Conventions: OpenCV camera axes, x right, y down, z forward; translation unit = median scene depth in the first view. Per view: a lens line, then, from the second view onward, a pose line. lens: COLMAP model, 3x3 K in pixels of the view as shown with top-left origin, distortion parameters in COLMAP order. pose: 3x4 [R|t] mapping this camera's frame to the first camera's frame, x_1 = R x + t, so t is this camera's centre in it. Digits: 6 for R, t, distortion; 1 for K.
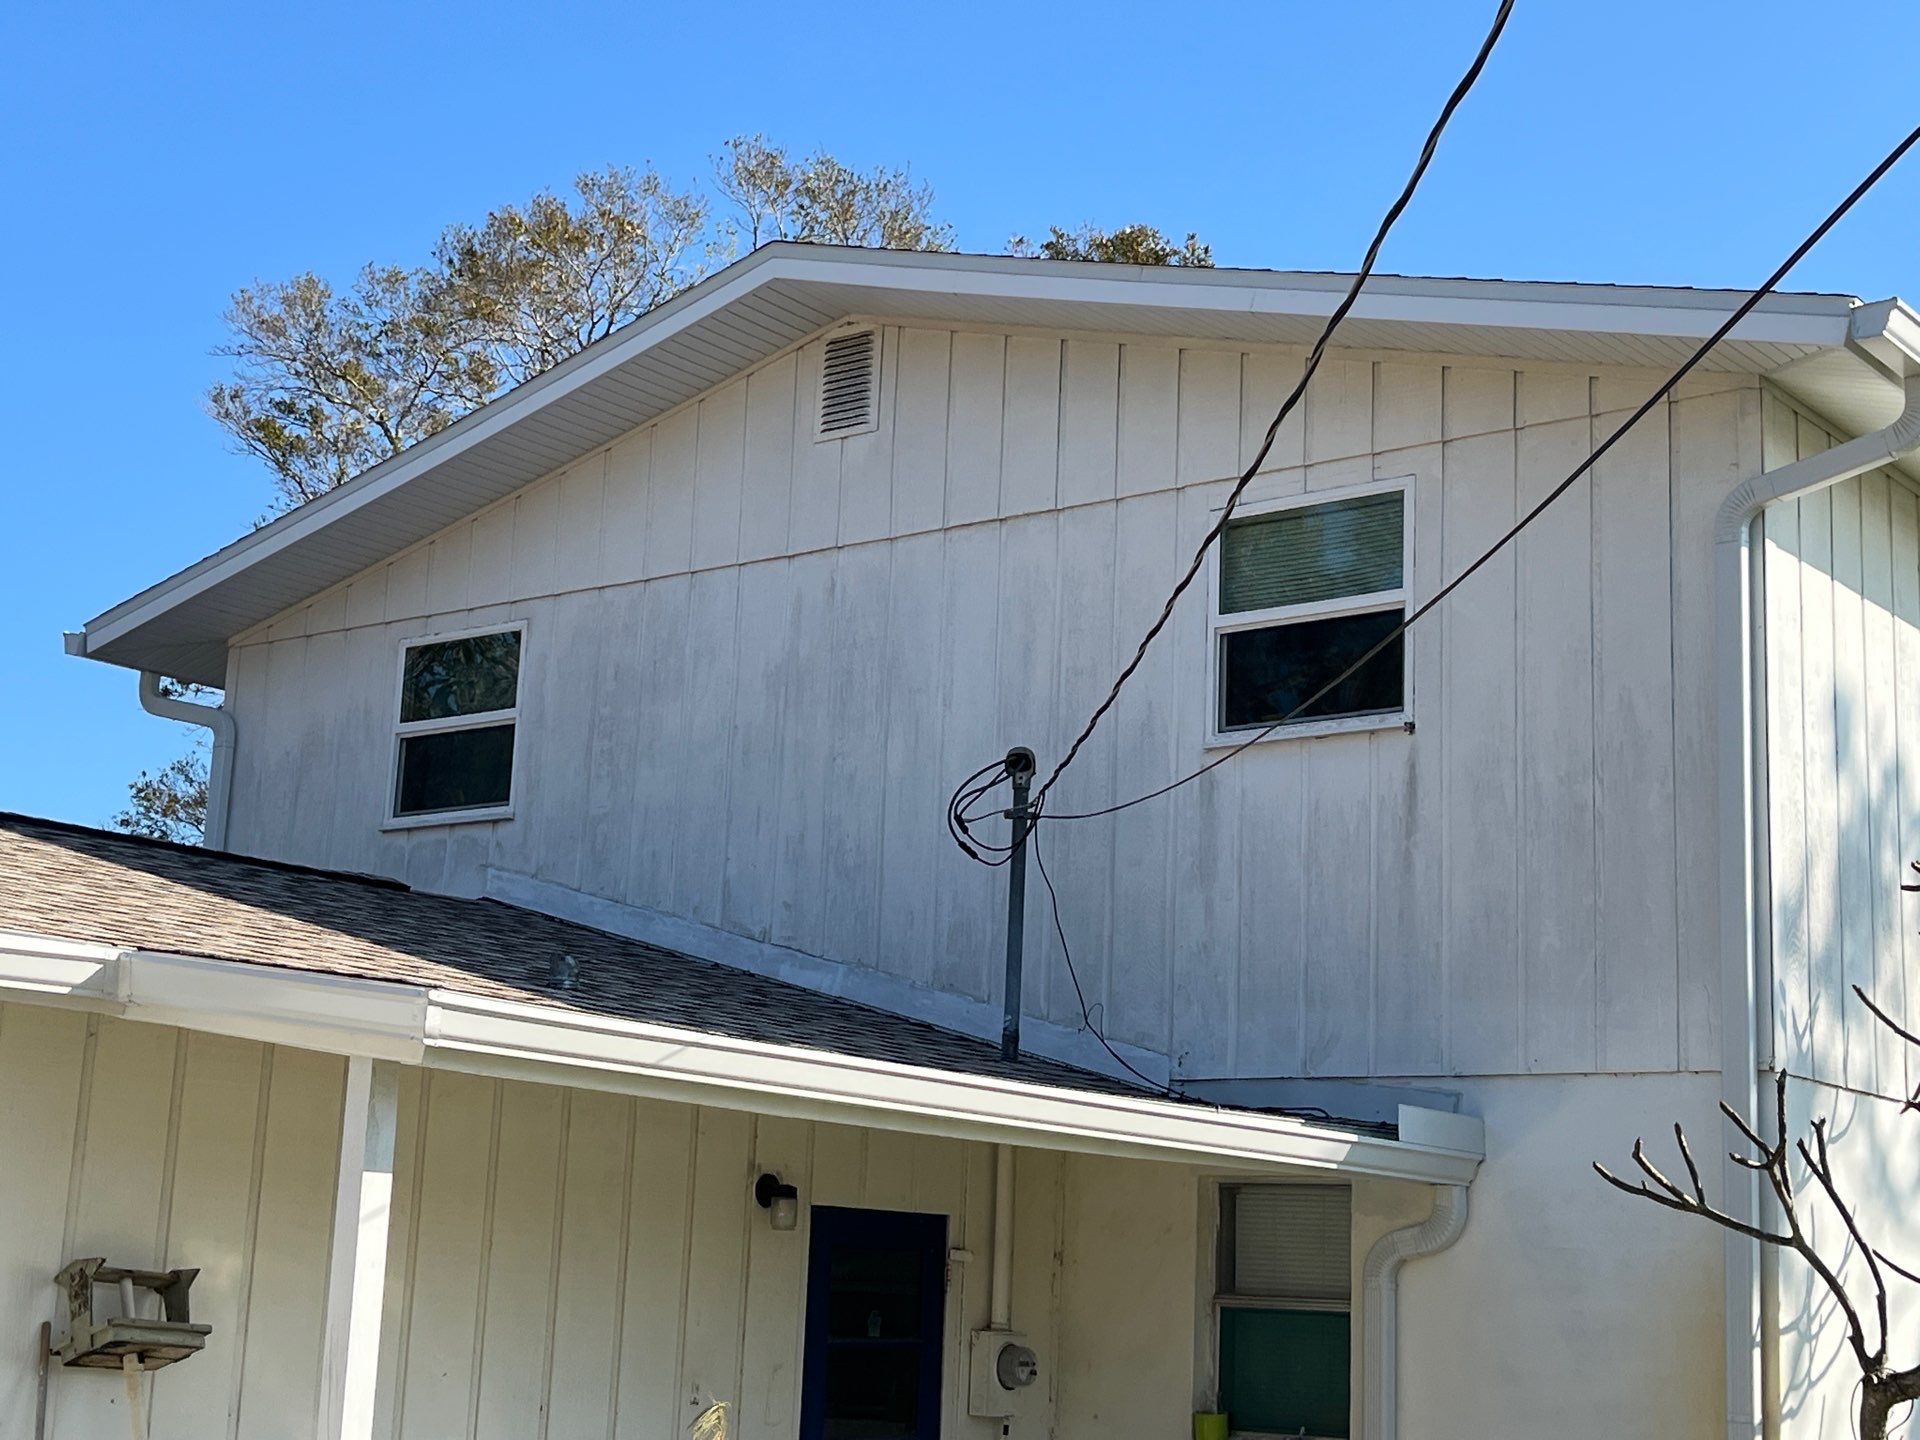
lens RADIAL K [[2898.3, 0, 959.1], [0, 2898.3, 658.2], [0, 0, 1]] dist [0.081669, -0.166544]
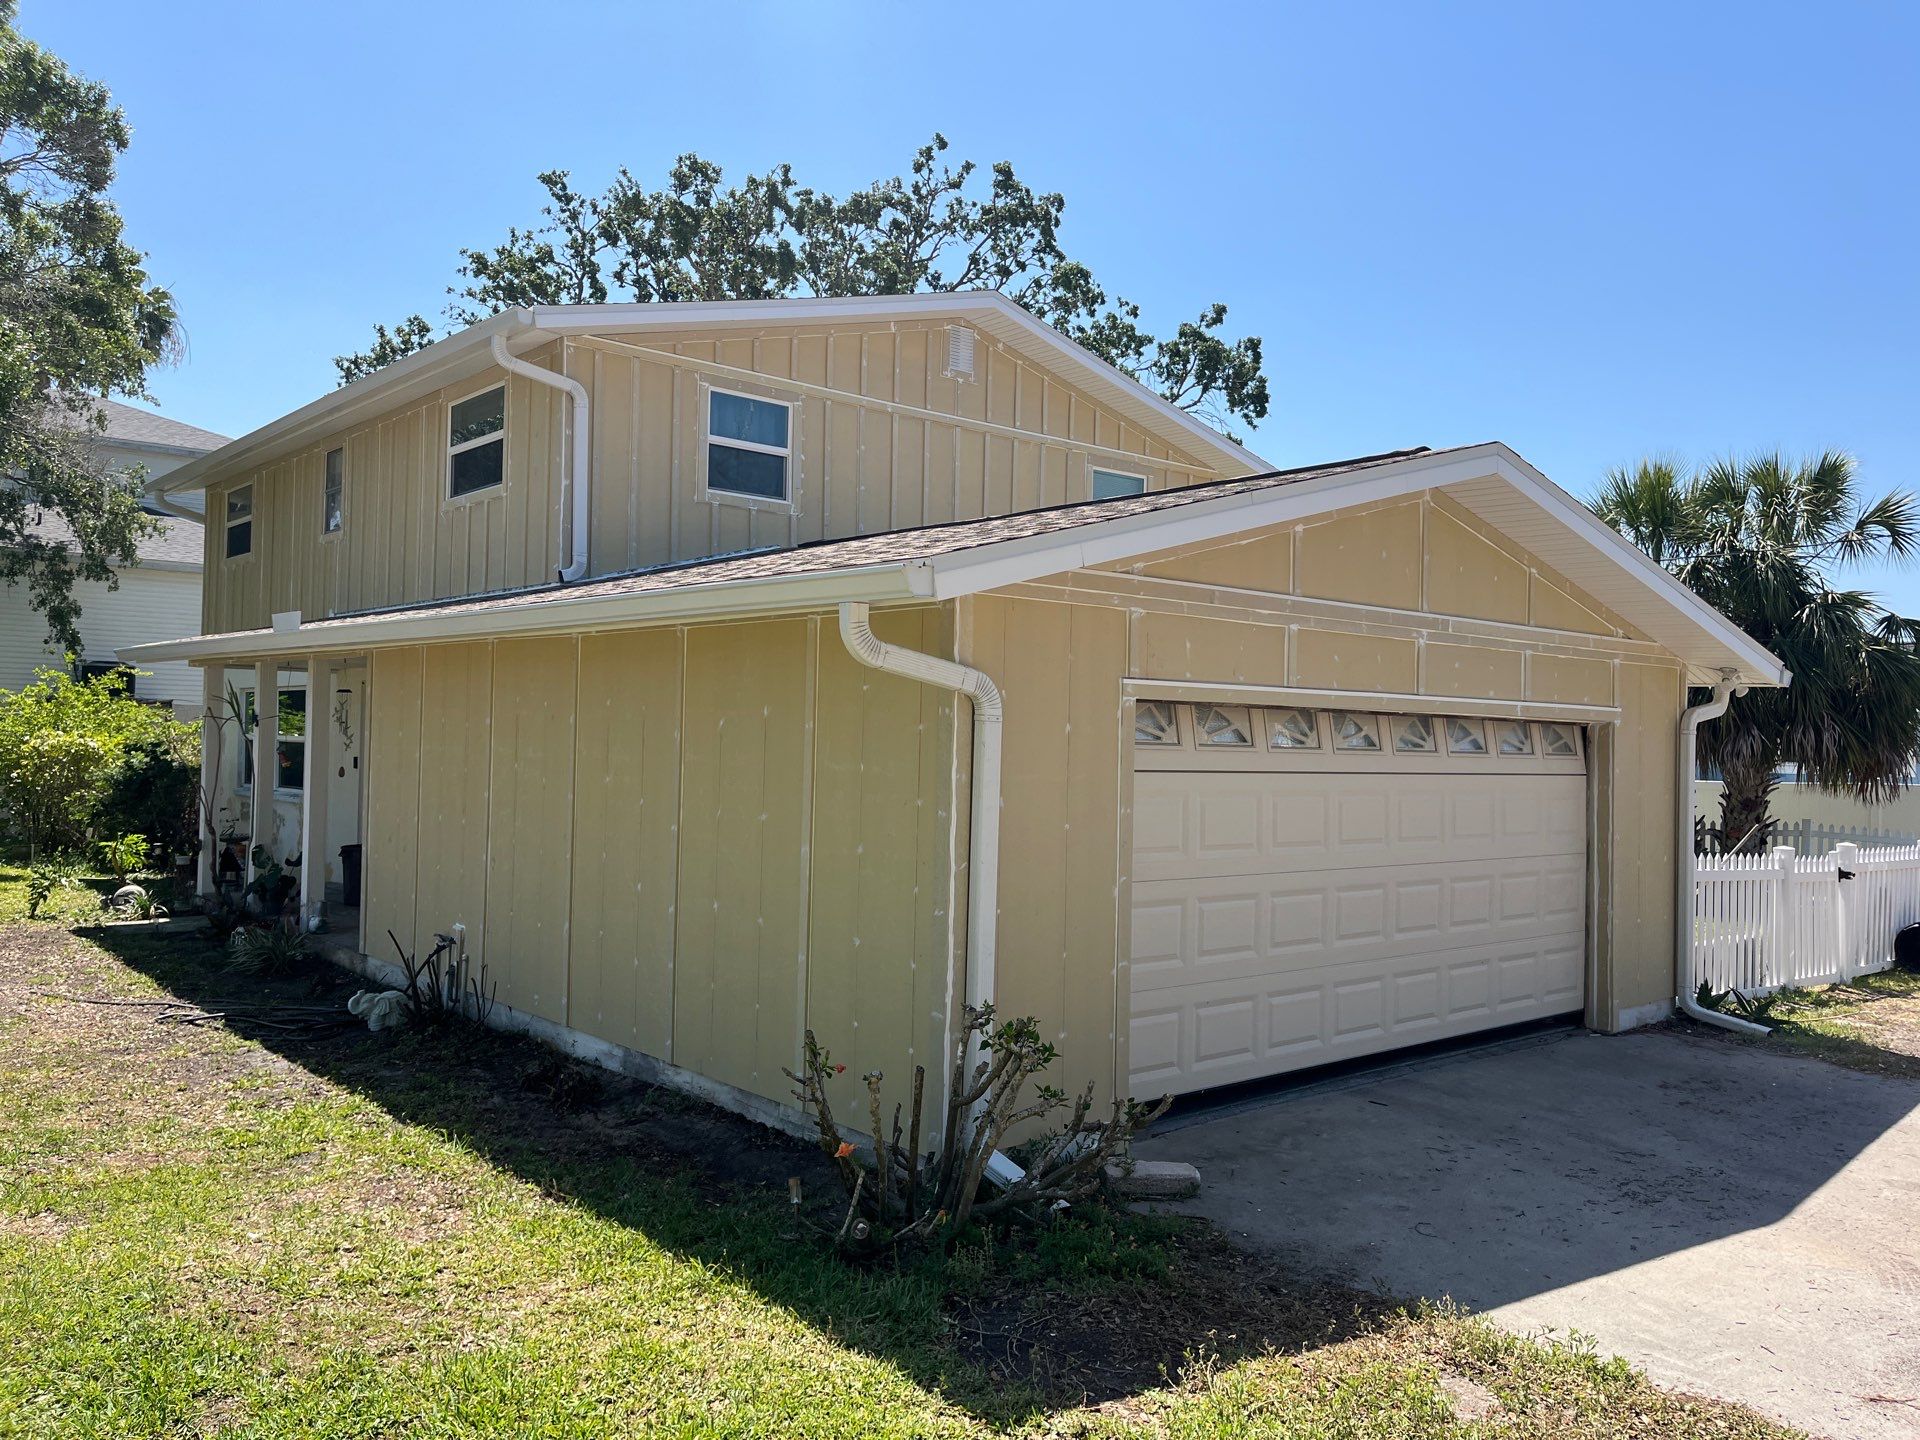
lens RADIAL K [[1458.8, 0, 963.6], [0, 1458.8, 713.4], [0, 0, 1]] dist [0.030894, -0.003504]
pose [[0.193242, -0.020639, 0.980934, -1.332263], [-0.232377, 0.970371, 0.066194, 0.118506], [-0.953236, -0.240738, 0.182721, 0.822609]]
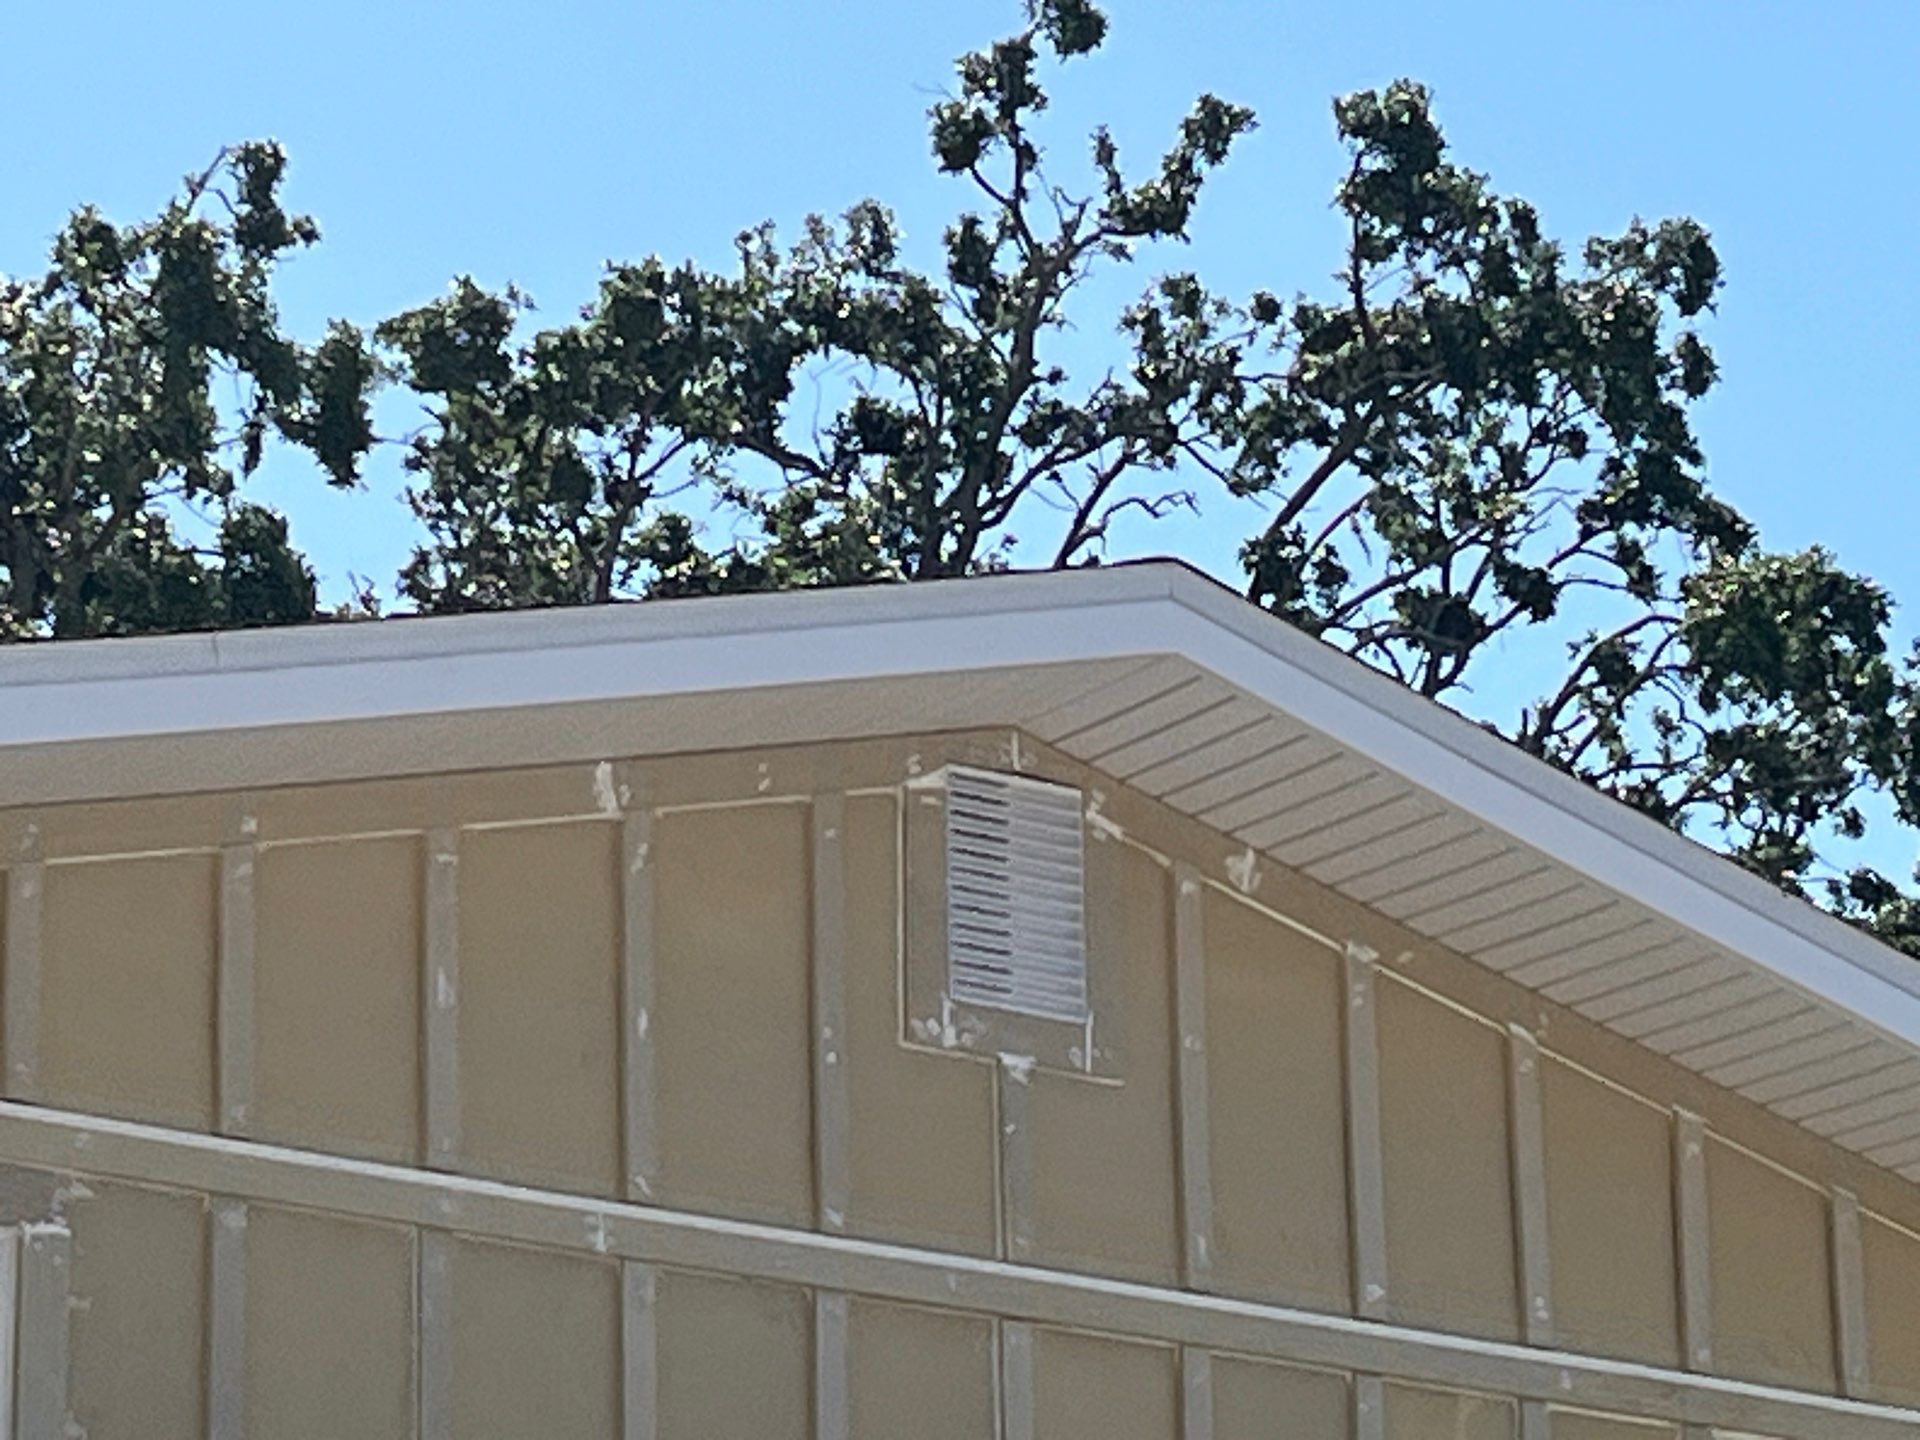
lens RADIAL K [[7344.2, 0, 960.0], [0, 7344.2, 720.0], [0, 0, 1]] dist [0.292859, -1.356727]
pose [[0.265626, 0.255744, 0.929536, -1.137111], [-0.186747, 0.959561, -0.210640, 0.110082], [-0.945816, -0.117636, 0.302644, 0.800478]]
